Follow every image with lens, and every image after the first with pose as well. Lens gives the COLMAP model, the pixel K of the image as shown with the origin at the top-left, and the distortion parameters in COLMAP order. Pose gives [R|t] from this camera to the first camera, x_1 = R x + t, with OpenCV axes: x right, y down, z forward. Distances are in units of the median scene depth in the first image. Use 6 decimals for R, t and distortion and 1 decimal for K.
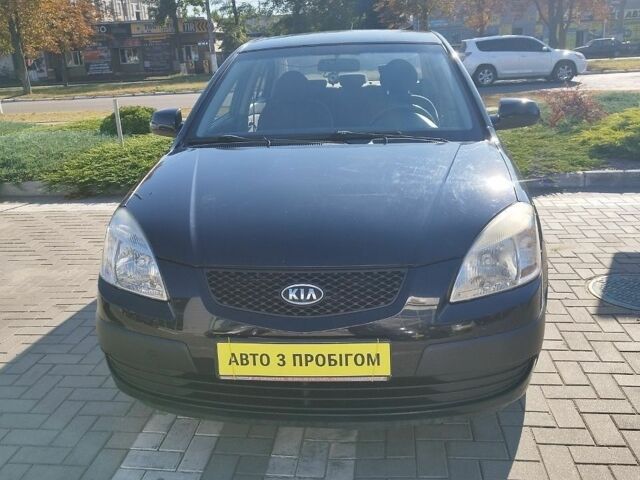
lens RADIAL K [[615.1, 0, 320.0], [0, 615.1, 240.0], [0, 0, 1]] dist [0.013851, -0.007431]
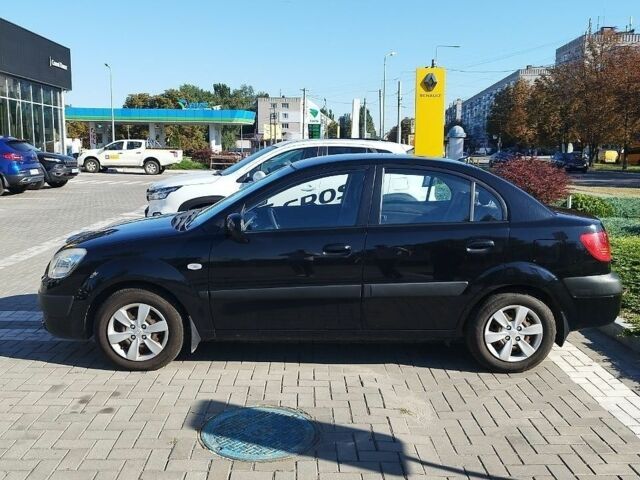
lens RADIAL K [[615.1, 0, 320.0], [0, 615.1, 240.0], [0, 0, 1]] dist [0.013851, -0.007431]
pose [[0.131946, 0.195815, -0.971724, 2.643119], [-0.300801, 0.941979, 0.148977, -0.693348], [0.944515, 0.272638, 0.183191, 1.507627]]
